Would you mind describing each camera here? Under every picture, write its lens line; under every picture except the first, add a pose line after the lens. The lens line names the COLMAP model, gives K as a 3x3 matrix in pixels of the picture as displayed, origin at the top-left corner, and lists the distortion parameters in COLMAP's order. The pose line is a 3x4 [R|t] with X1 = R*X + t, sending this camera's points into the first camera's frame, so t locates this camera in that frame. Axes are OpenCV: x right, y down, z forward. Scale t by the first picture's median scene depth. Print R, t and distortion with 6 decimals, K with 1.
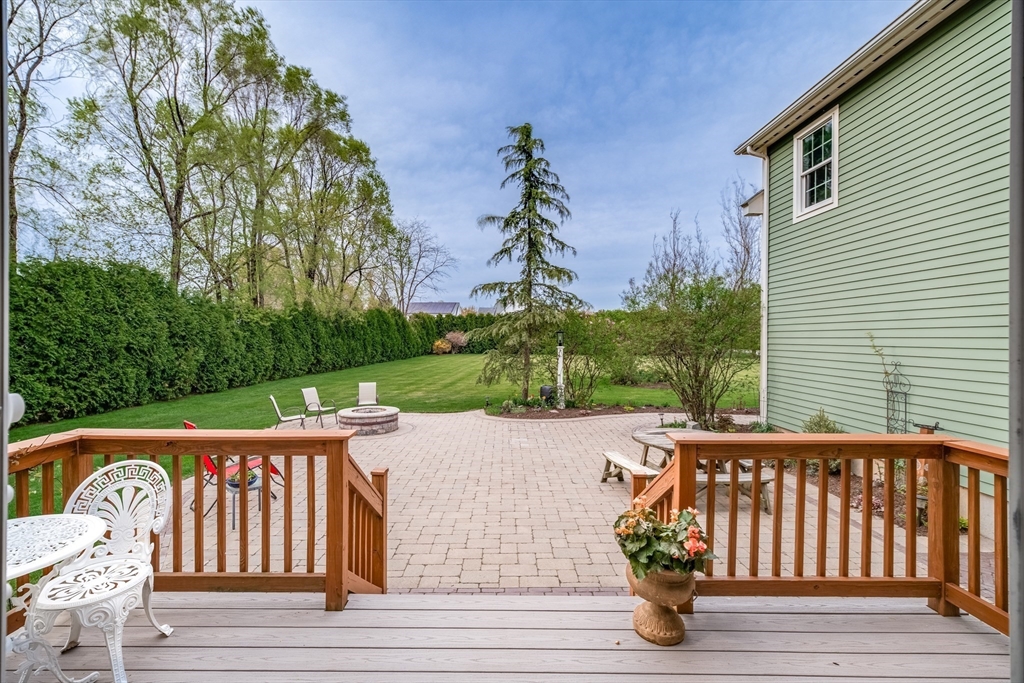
lens RADIAL K [[449.5, 0, 508.4], [0, 449.5, 329.6], [0, 0, 1]] dist [0.001410, -0.000096]
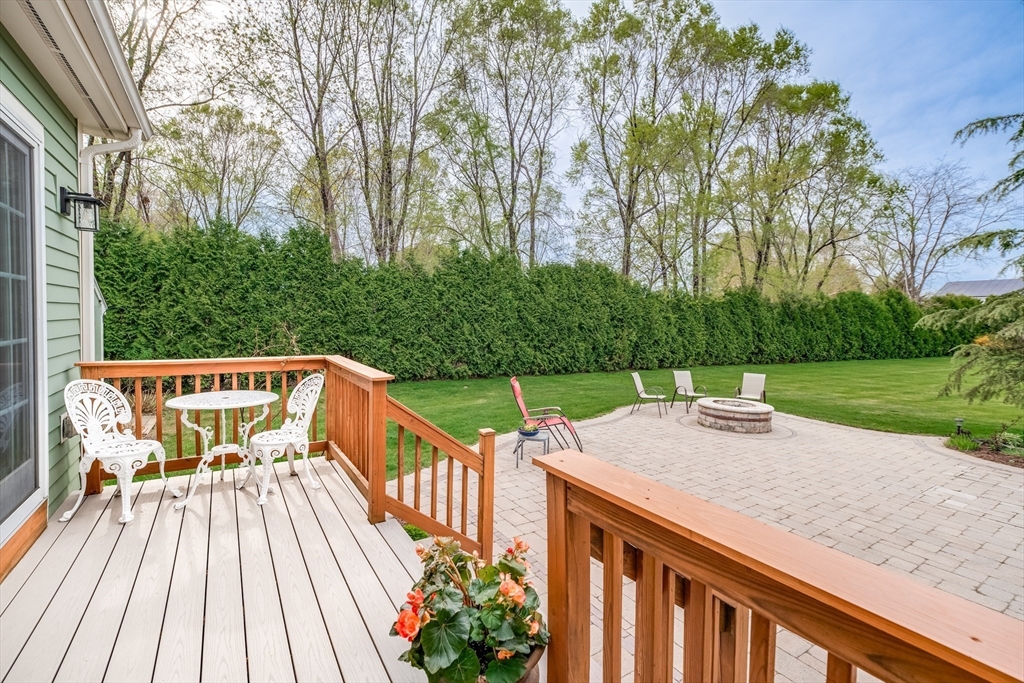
lens RADIAL K [[450.1, 0, 501.9], [0, 450.1, 337.9], [0, 0, 1]] dist [-0.000052, -0.002637]
pose [[0.504892, 0.044204, -0.862050, 0.134052], [-0.011244, 0.998940, 0.044638, 0.013055], [0.863109, -0.012845, 0.504854, 0.116263]]
